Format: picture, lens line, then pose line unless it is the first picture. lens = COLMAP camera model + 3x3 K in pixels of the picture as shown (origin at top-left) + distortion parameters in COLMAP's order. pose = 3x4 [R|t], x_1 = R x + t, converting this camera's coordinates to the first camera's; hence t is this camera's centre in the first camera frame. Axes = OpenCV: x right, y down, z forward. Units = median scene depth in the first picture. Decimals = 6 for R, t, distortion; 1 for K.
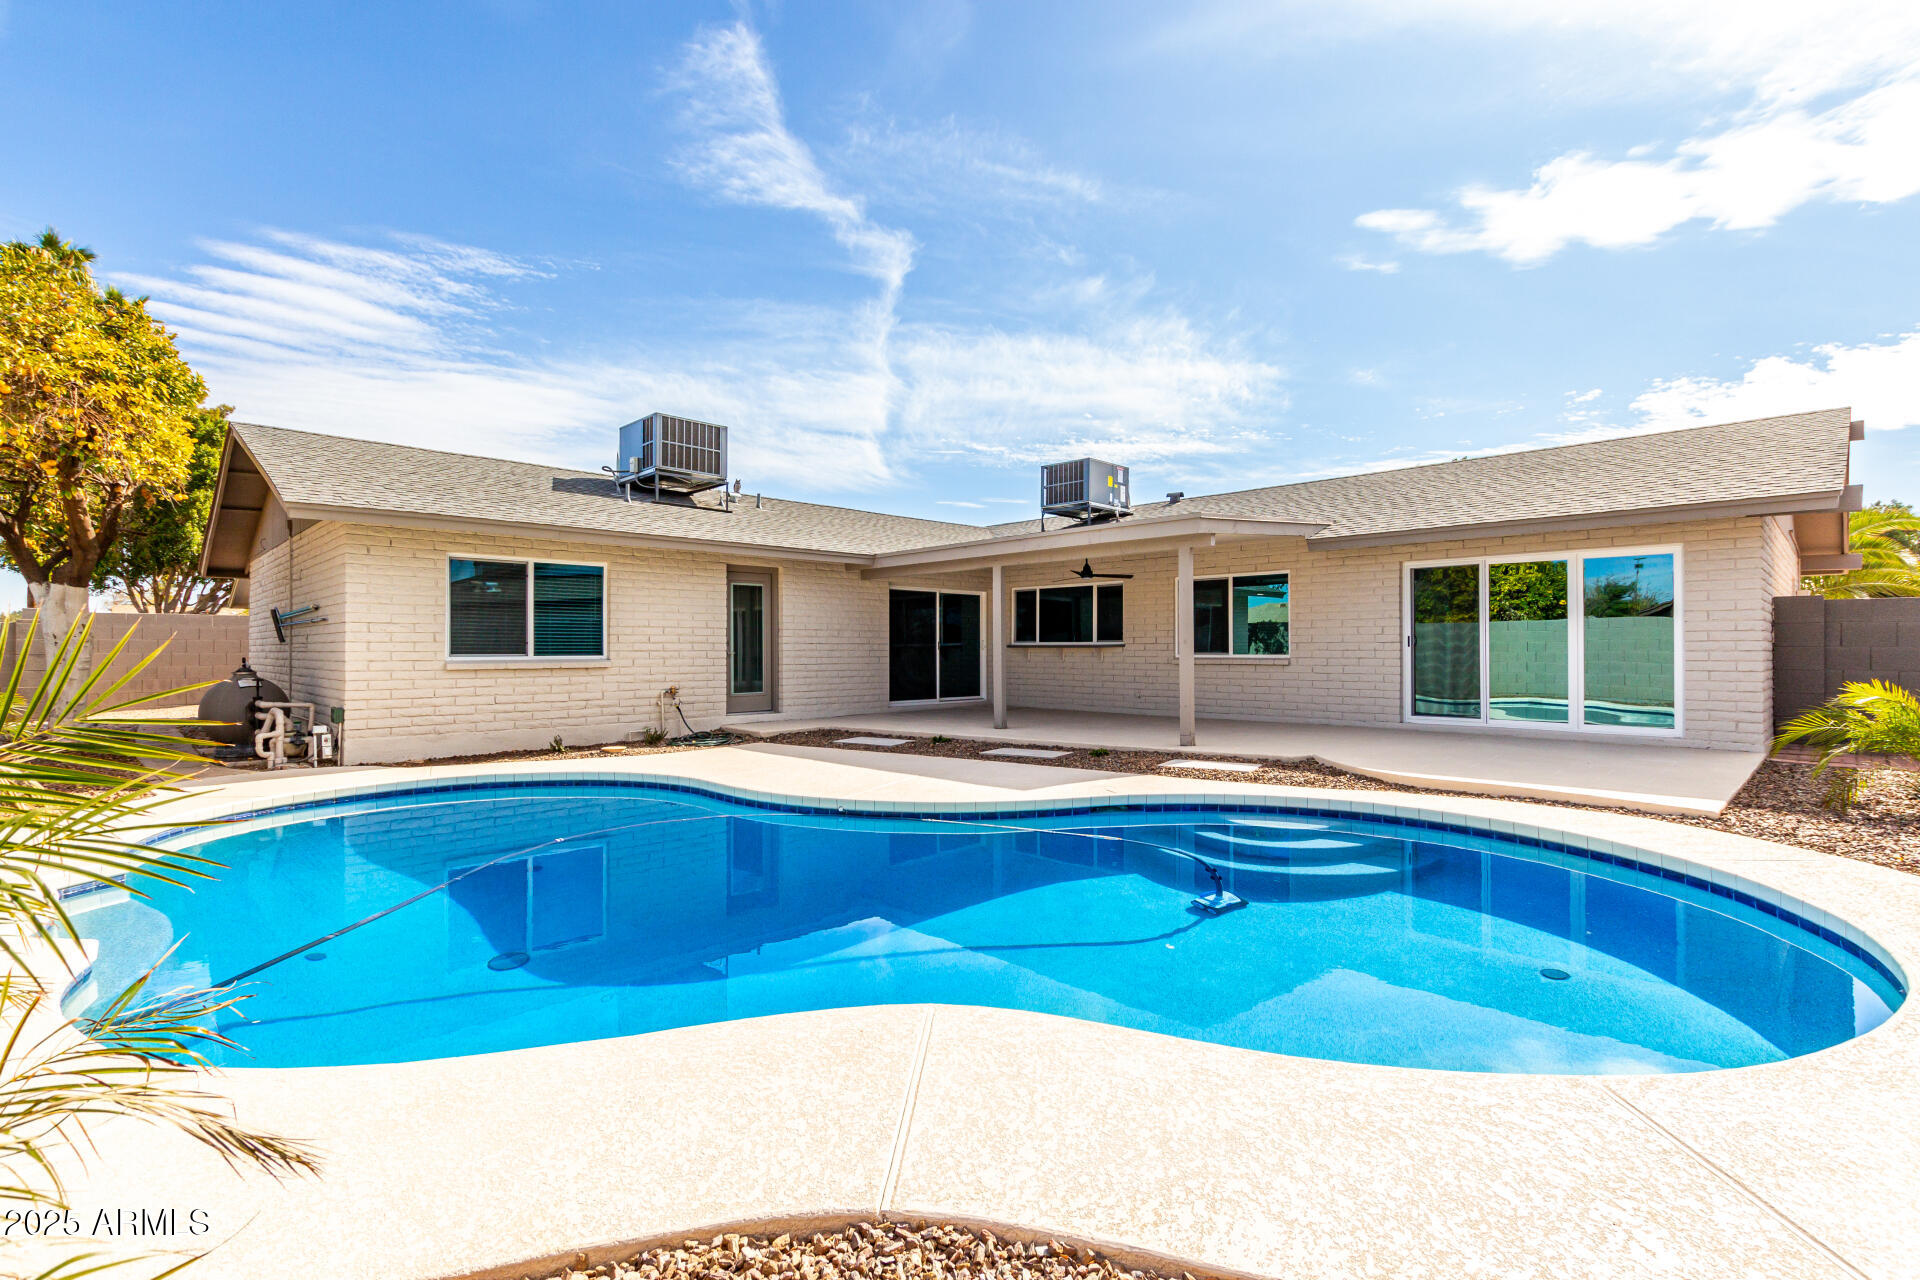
lens RADIAL K [[877.4, 0, 952.8], [0, 877.4, 635.3], [0, 0, 1]] dist [0.004743, -0.000263]
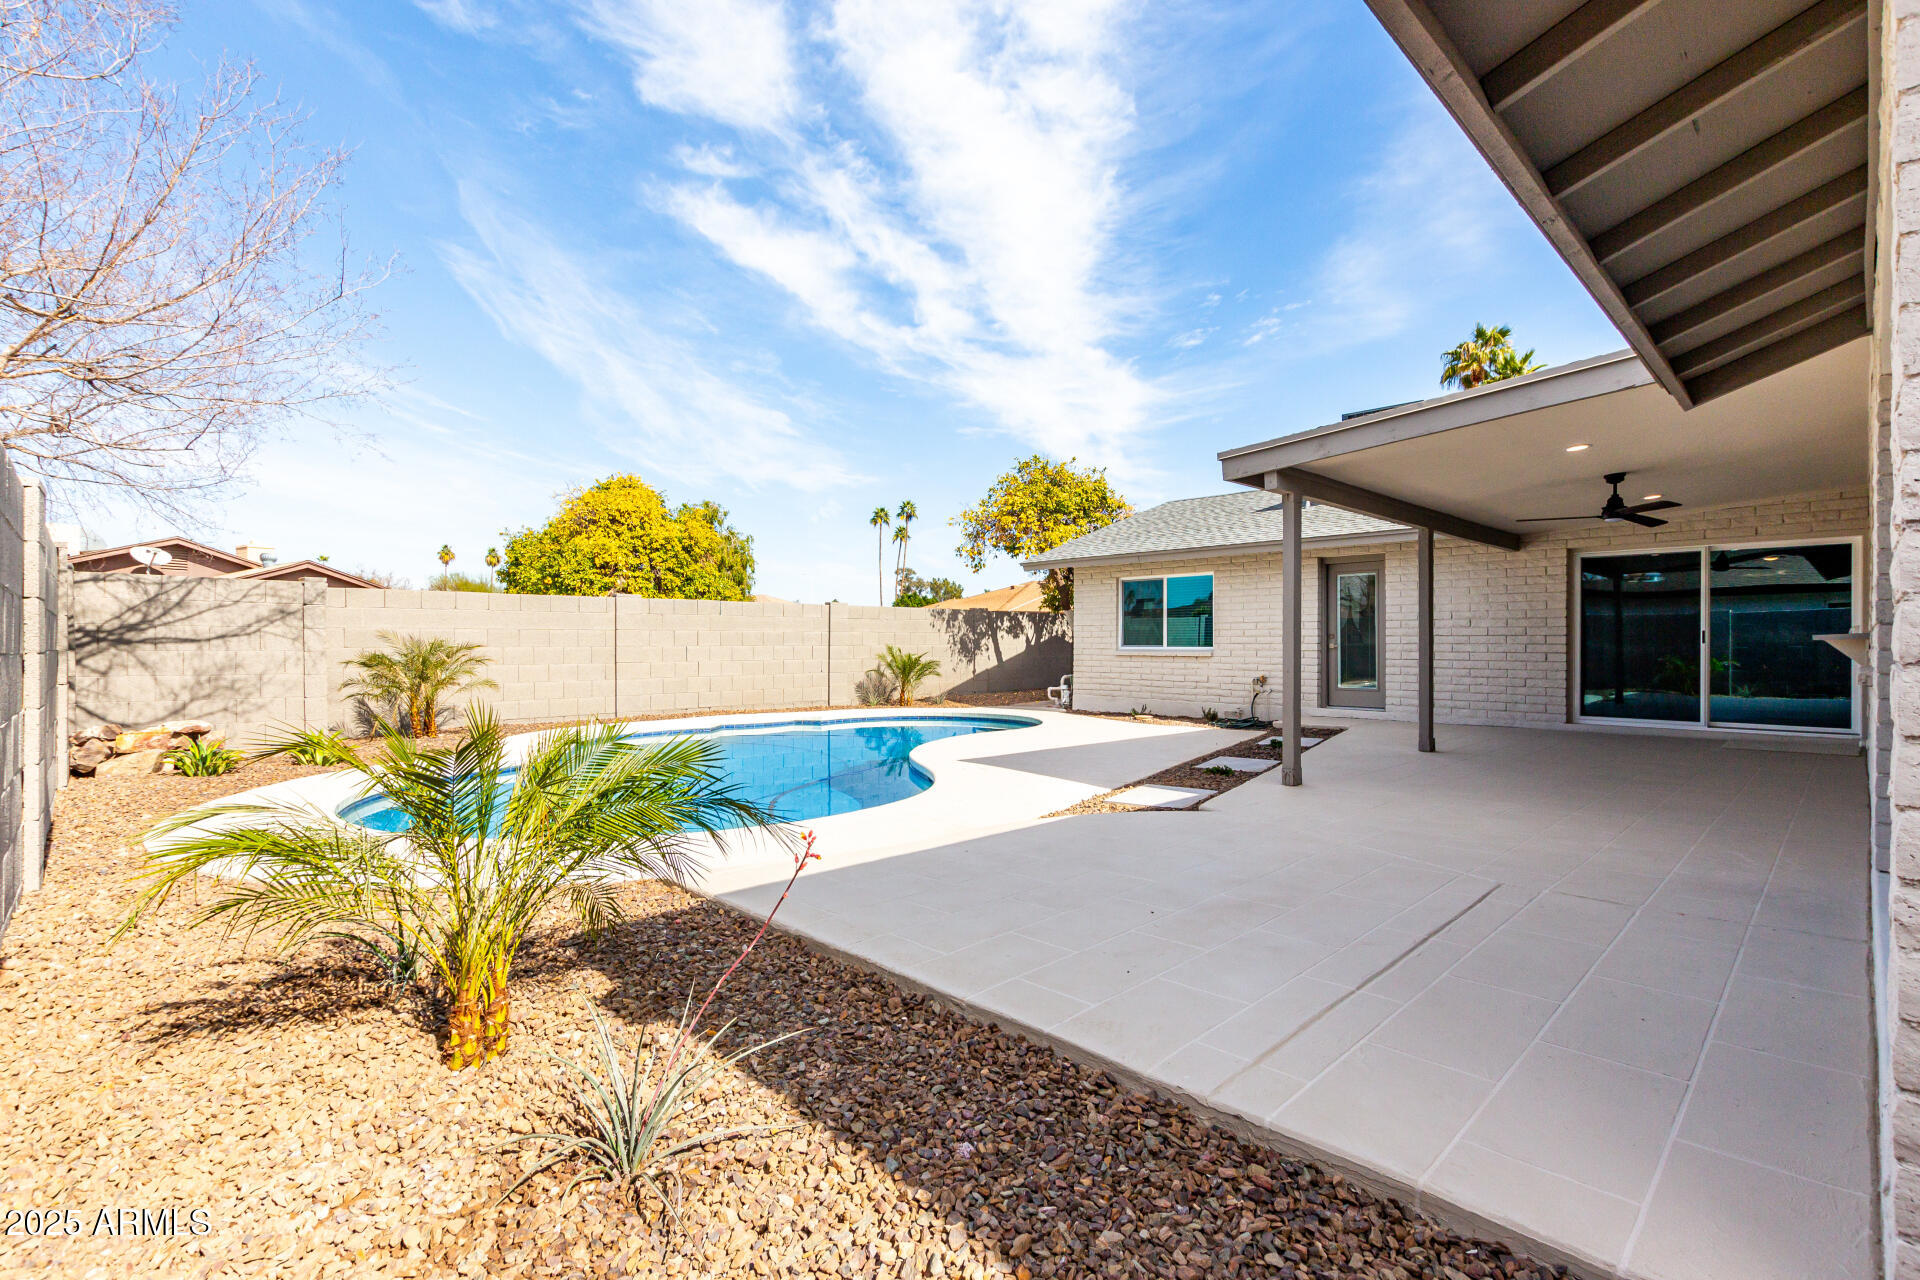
lens RADIAL K [[877.4, 0, 957.8], [0, 877.4, 647.1], [0, 0, 1]] dist [0.004743, -0.000263]
pose [[-0.021731, 0.005134, -0.999751, 0.828139], [0.011781, 0.999919, 0.004879, 0.012653], [0.999694, -0.011672, -0.021789, 0.657656]]
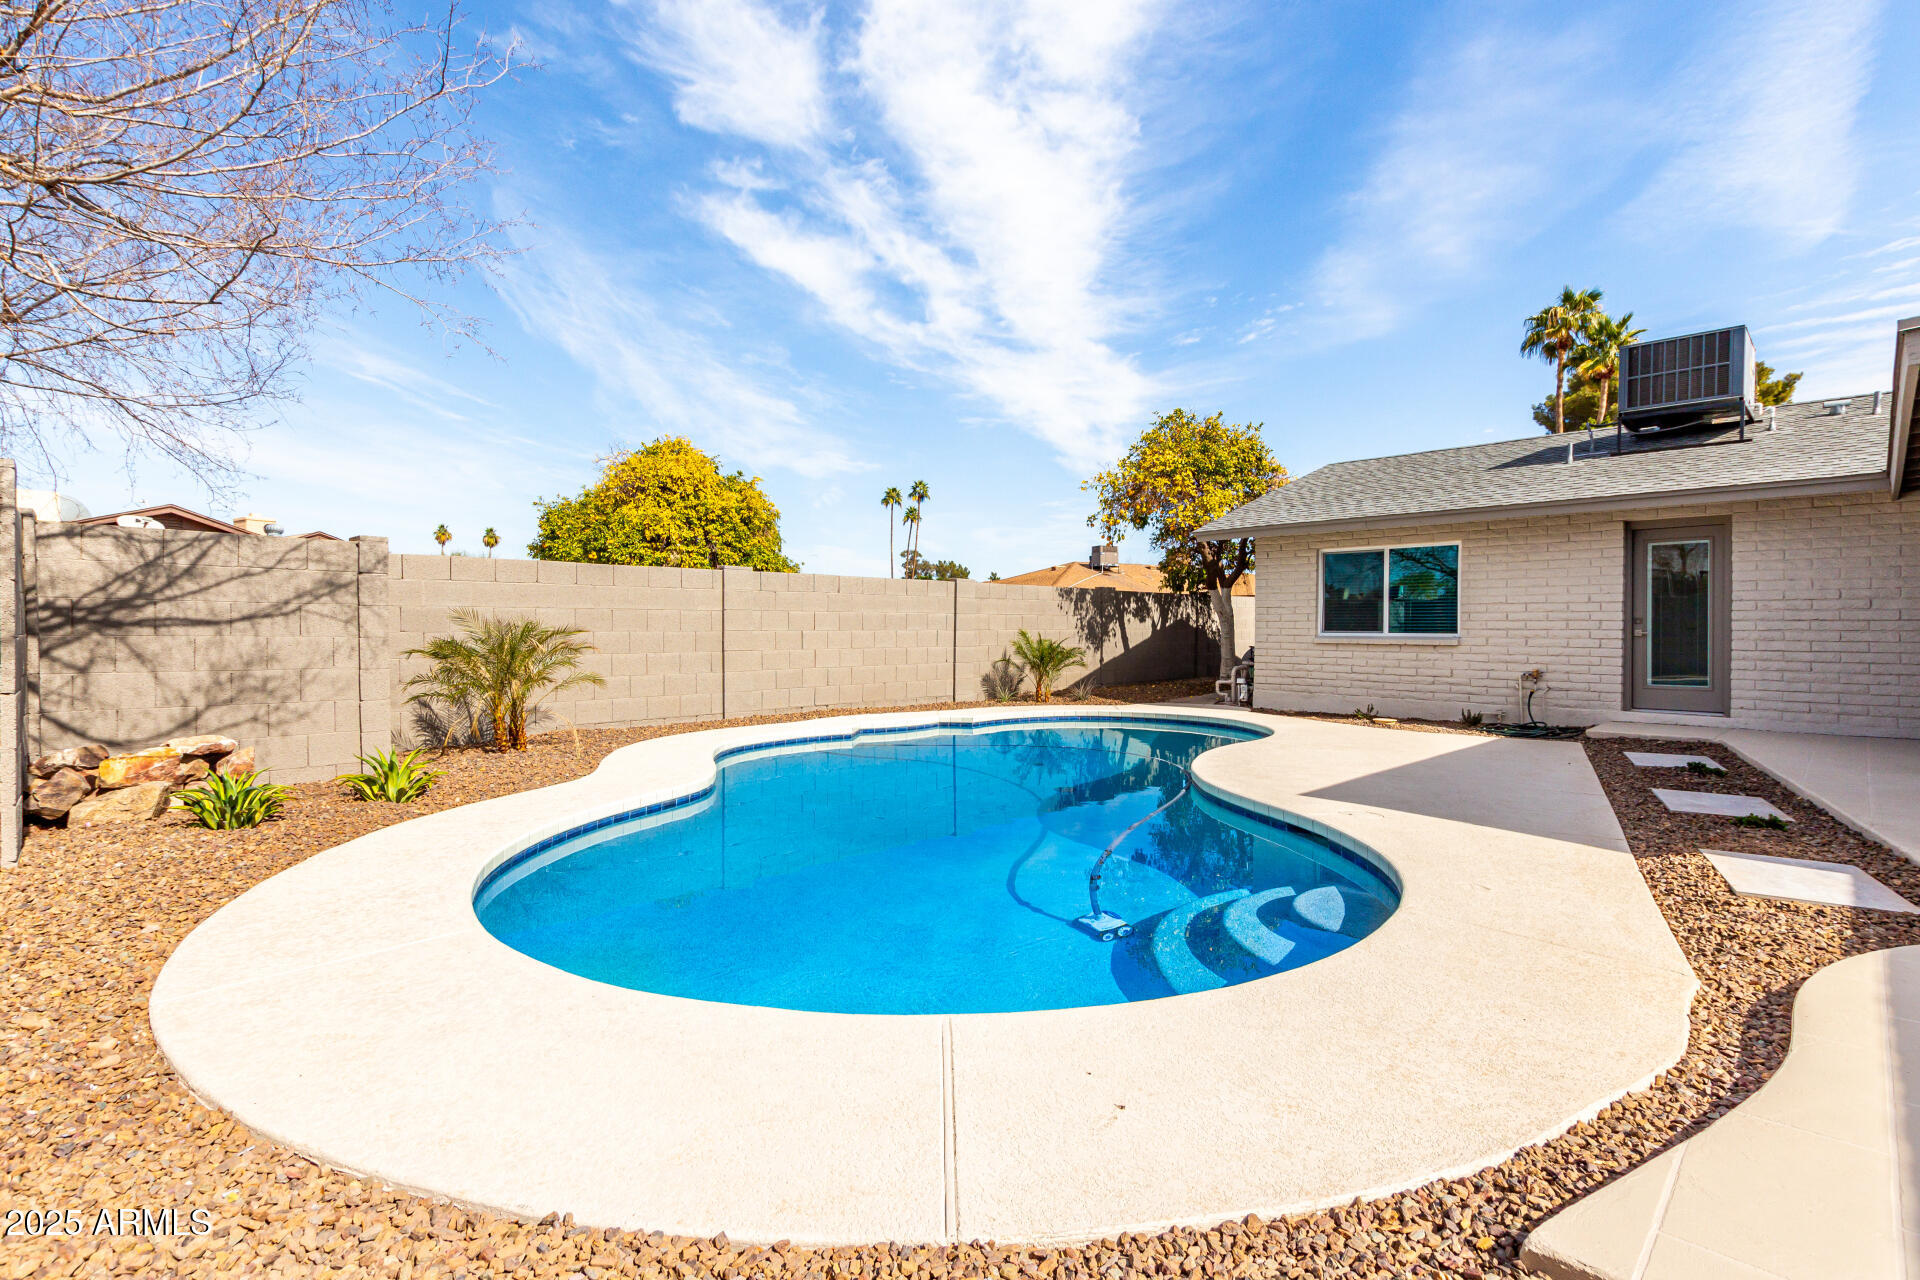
lens RADIAL K [[877.4, 0, 956.0], [0, 877.4, 638.6], [0, 0, 1]] dist [0.004743, -0.000263]
pose [[-0.015462, 0.014239, -0.999779, 0.603441], [0.009170, 0.999859, 0.014099, 0.009112], [0.999838, -0.008950, -0.015590, 0.435904]]
